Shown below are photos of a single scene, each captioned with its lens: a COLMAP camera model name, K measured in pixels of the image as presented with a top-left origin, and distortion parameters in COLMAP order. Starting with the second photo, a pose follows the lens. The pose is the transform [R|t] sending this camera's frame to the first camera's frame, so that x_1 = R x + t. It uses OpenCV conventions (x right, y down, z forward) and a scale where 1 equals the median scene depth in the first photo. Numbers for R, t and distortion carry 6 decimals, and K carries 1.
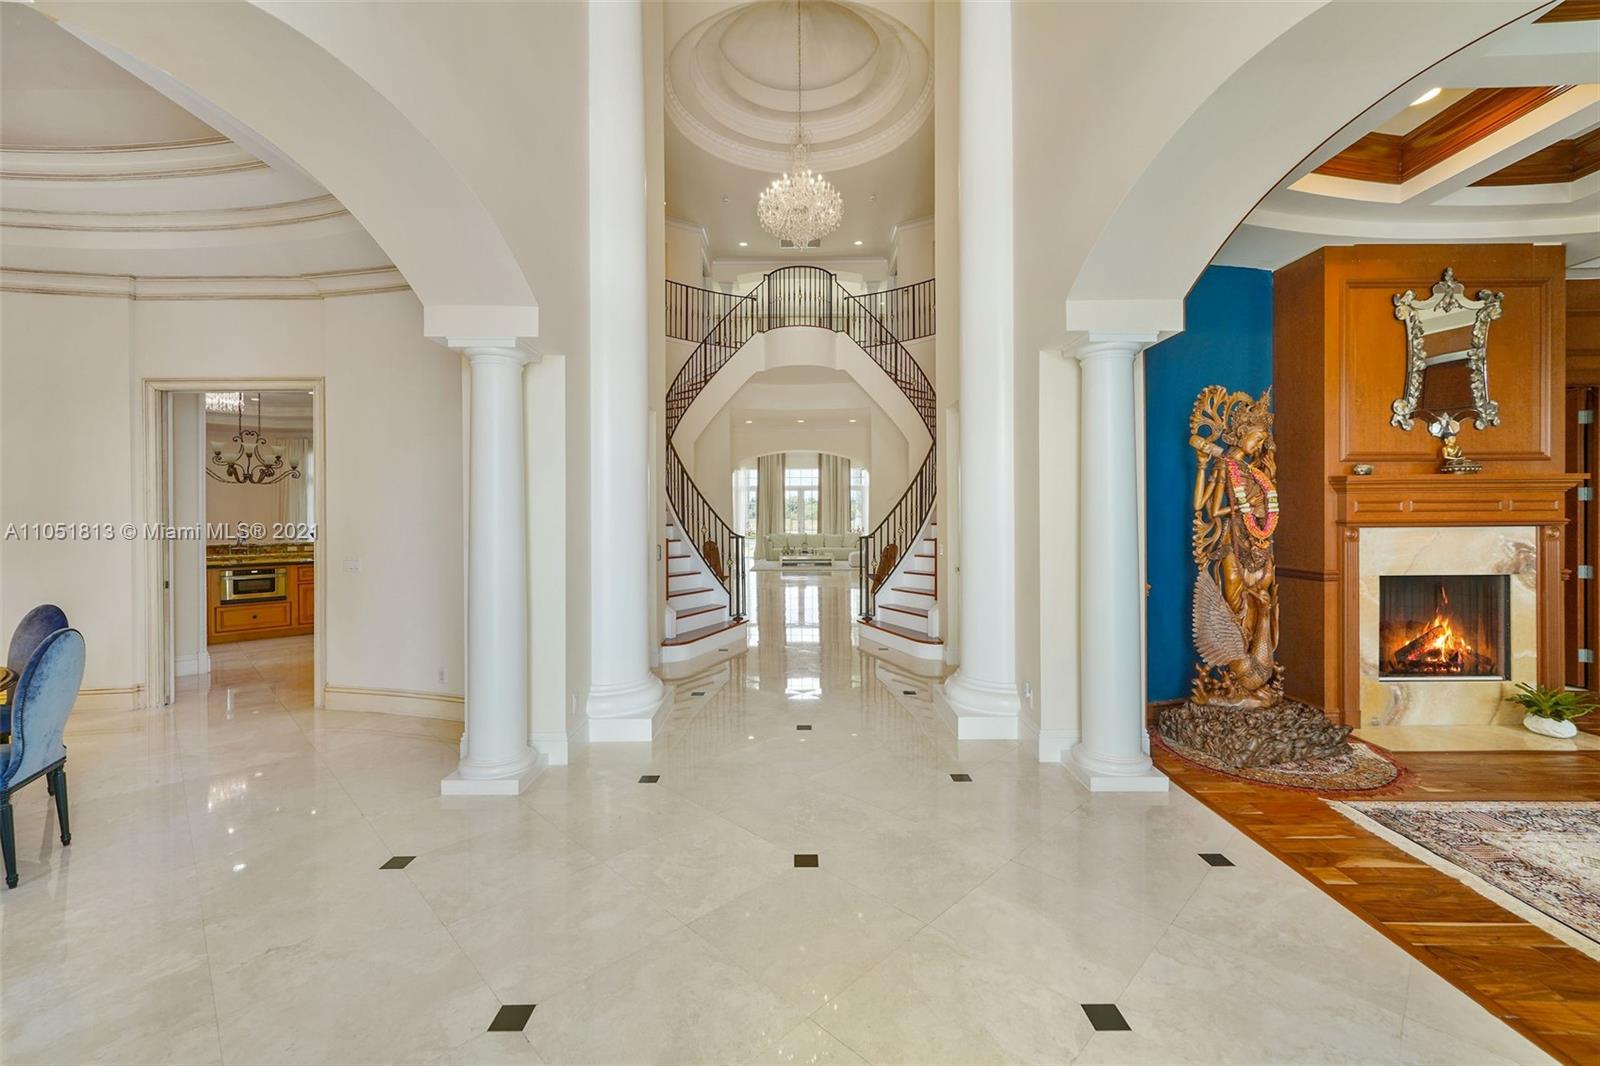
lens RADIAL K [[662.0, 0, 812.1], [0, 662.0, 538.7], [0, 0, 1]] dist [-0.000993, 0.000006]
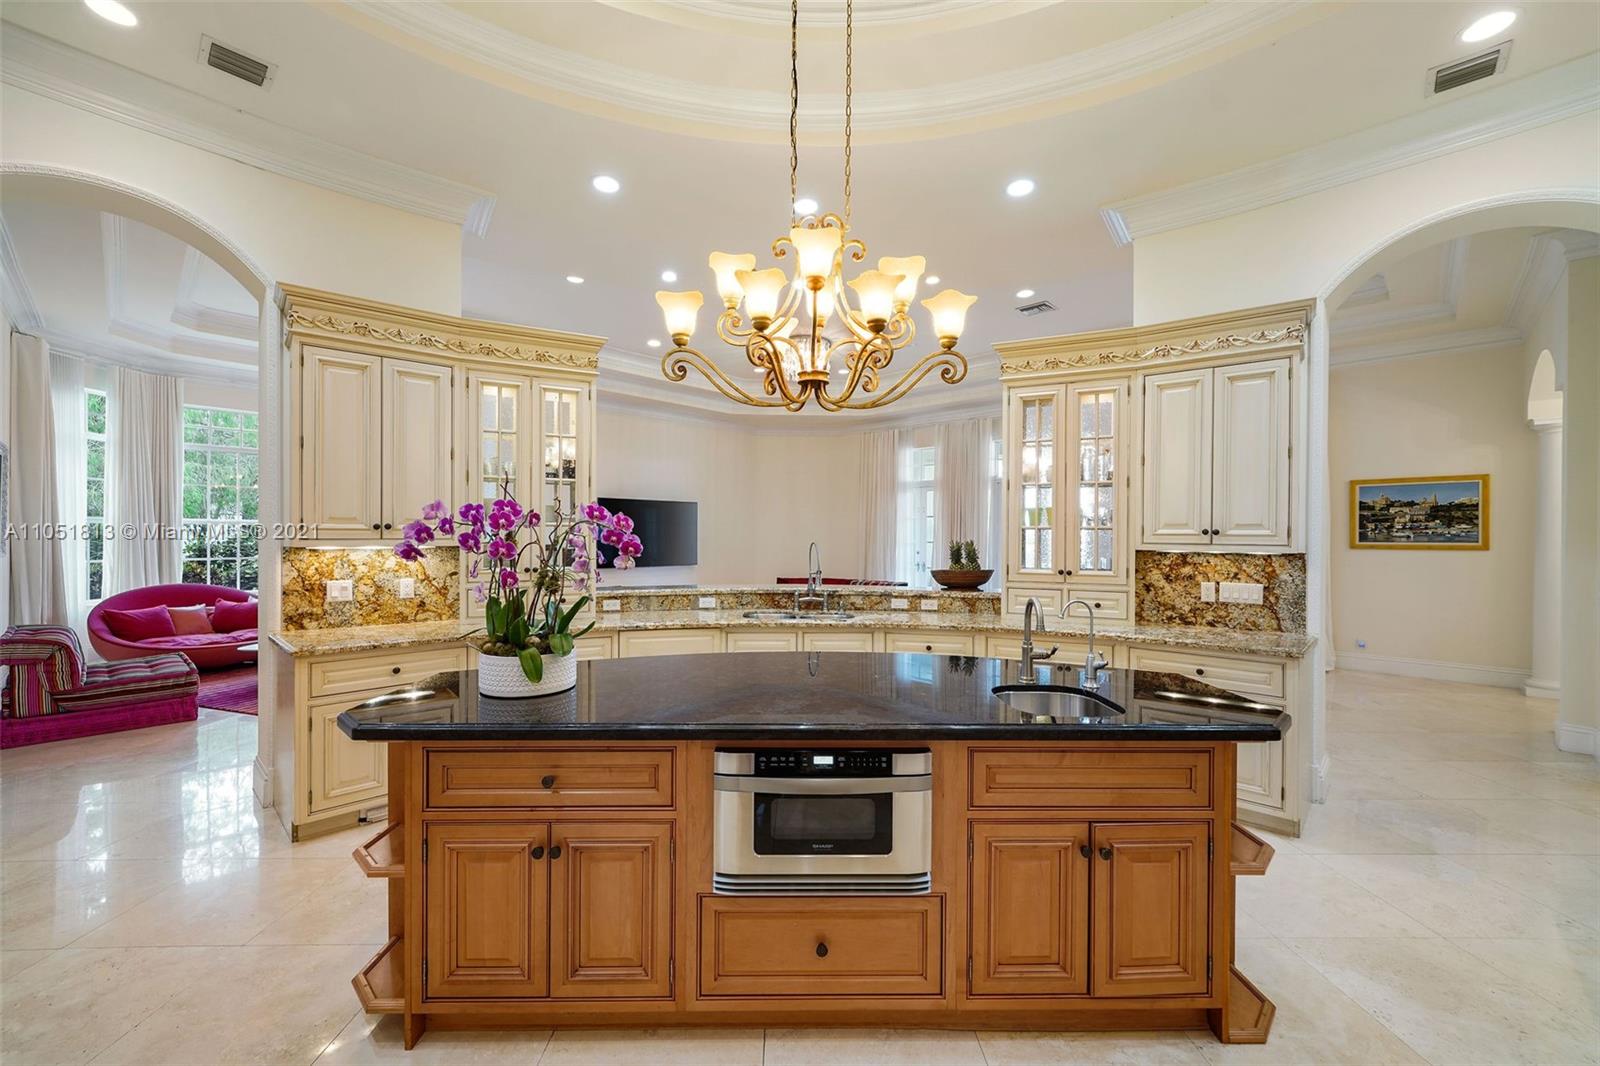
lens RADIAL K [[662.0, 0, 812.1], [0, 662.0, 538.7], [0, 0, 1]] dist [-0.000993, 0.000006]
pose [[0.738390, 0.019419, -0.674095, -0.682402], [-0.041688, 0.998988, -0.016886, -0.022699], [0.673085, 0.040570, 0.738452, 0.813060]]
